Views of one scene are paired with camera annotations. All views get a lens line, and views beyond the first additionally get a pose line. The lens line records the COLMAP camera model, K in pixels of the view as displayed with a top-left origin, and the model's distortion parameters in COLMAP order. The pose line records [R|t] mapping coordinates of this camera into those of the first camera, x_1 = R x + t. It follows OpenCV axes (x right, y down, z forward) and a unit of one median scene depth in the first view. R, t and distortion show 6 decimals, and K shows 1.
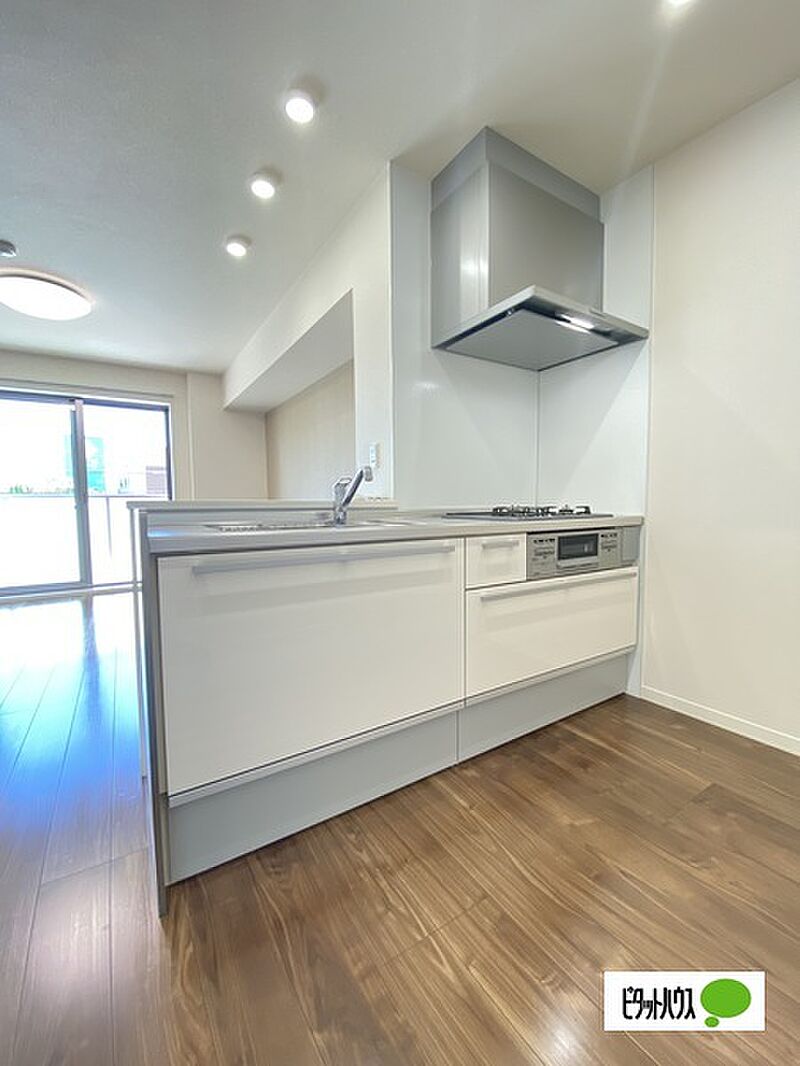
lens RADIAL K [[437.6, 0, 395.3], [0, 437.6, 541.9], [0, 0, 1]] dist [-0.024234, -0.002600]
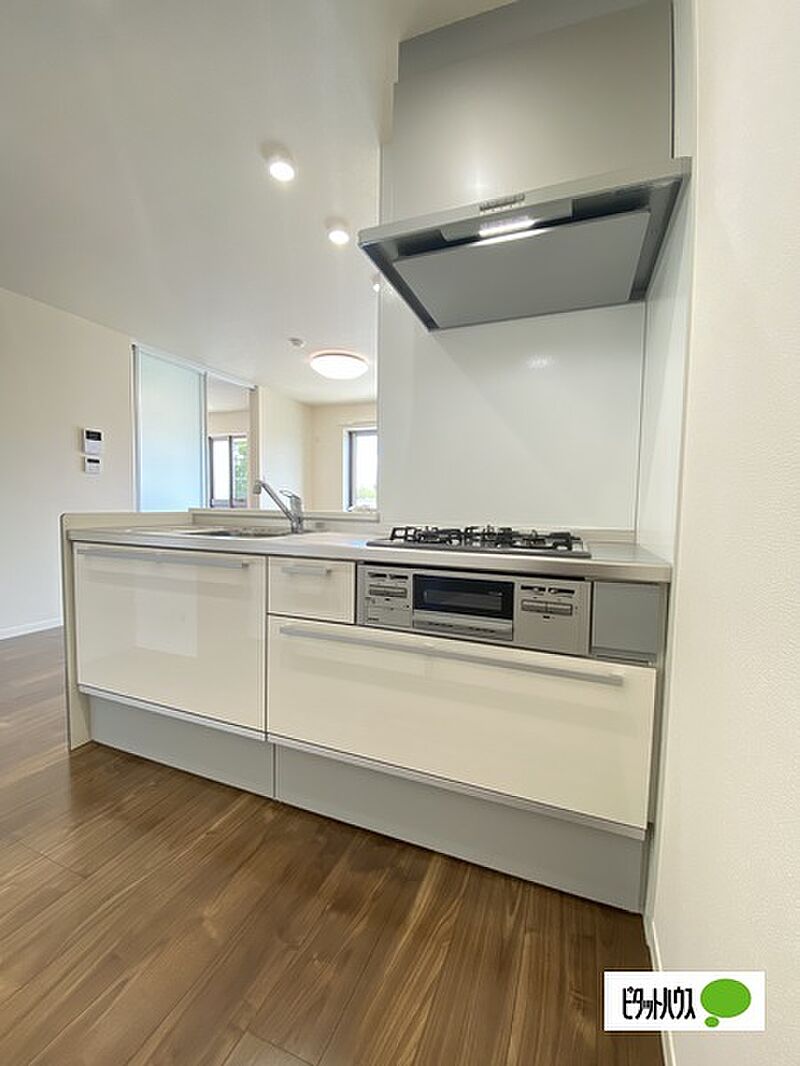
lens RADIAL K [[437.6, 0, 400.2], [0, 437.6, 534.0], [0, 0, 1]] dist [-0.024234, -0.002600]
pose [[0.589042, 0.076700, -0.804454, 0.930809], [-0.089586, 0.995547, 0.029322, -0.094716], [0.803121, 0.054796, 0.593290, 0.599097]]
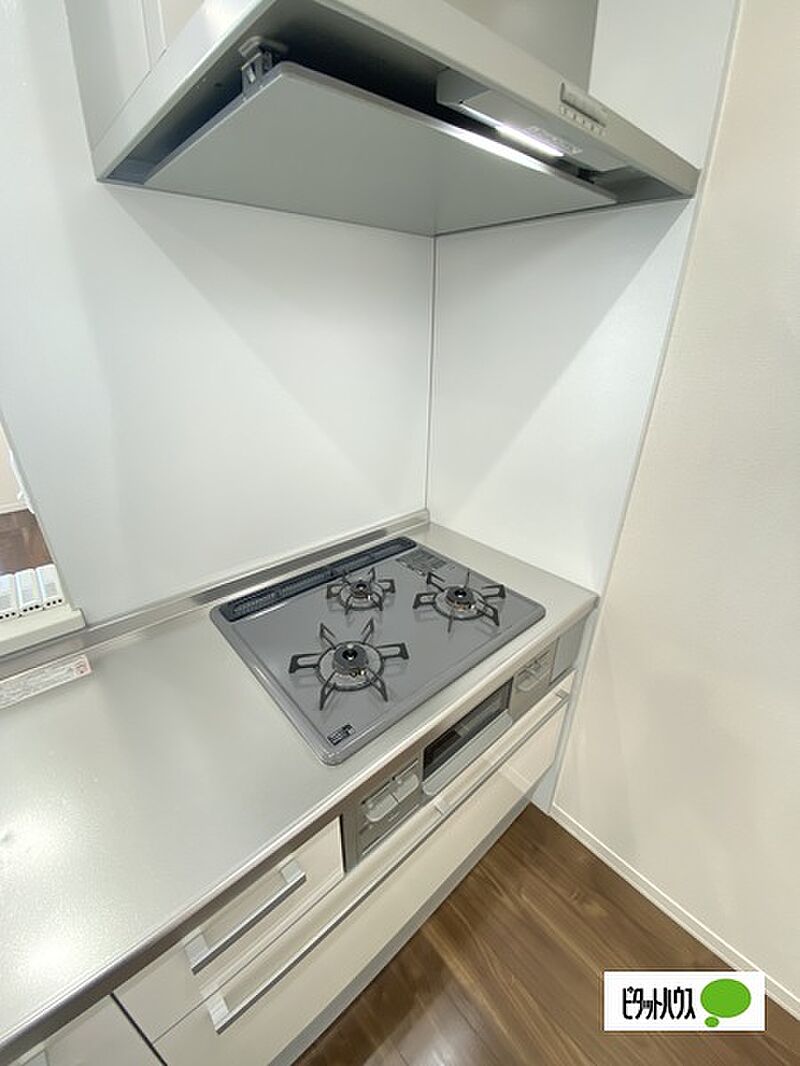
lens RADIAL K [[437.6, 0, 396.6], [0, 437.6, 531.6], [0, 0, 1]] dist [-0.024234, -0.002600]
pose [[0.986843, -0.054322, 0.152281, 0.305988], [-0.003846, 0.933712, 0.358005, -0.388488], [-0.161634, -0.353880, 0.921218, 0.703098]]
